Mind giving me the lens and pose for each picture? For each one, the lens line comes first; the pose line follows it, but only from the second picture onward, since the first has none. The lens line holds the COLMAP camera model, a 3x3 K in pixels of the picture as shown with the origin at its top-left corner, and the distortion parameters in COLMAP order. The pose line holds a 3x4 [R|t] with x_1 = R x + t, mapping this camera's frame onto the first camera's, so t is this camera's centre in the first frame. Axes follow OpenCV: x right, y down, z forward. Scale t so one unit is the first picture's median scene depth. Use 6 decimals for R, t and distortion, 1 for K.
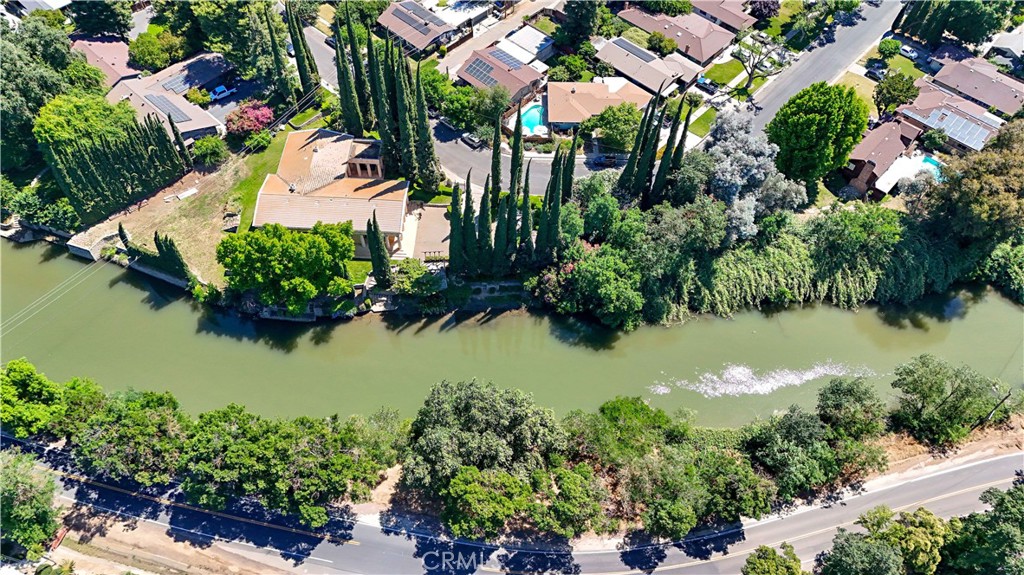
lens RADIAL K [[733.7, 0, 510.3], [0, 733.7, 287.8], [0, 0, 1]] dist [-0.003235, -0.001484]
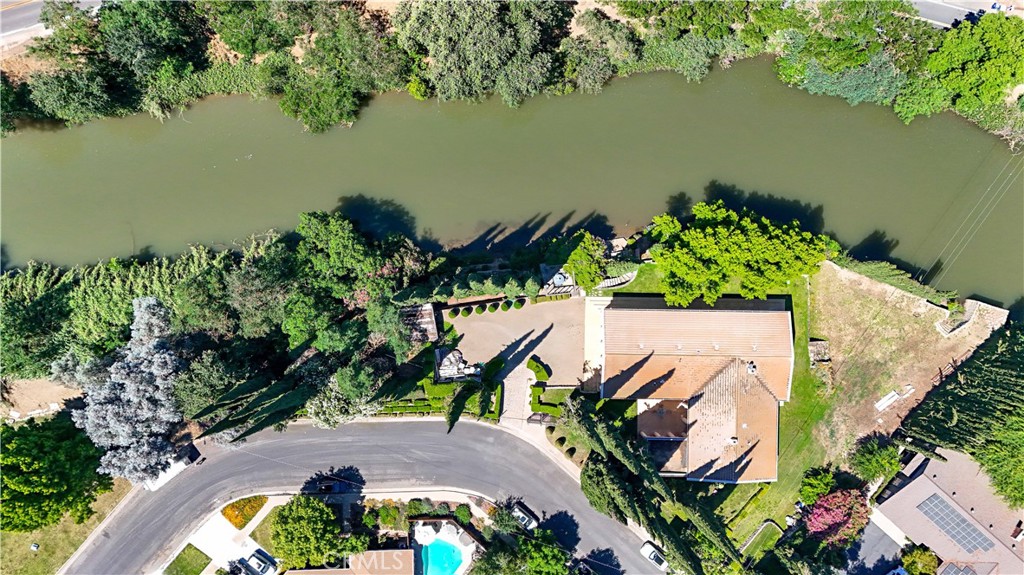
lens RADIAL K [[733.7, 0, 510.2], [0, 733.7, 287.6], [0, 0, 1]] dist [-0.003235, -0.001484]
pose [[-0.998113, 0.022817, -0.057005, -0.005525], [-0.050869, -0.827211, 0.559584, -0.471216], [-0.034387, 0.561428, 0.826811, 0.334892]]
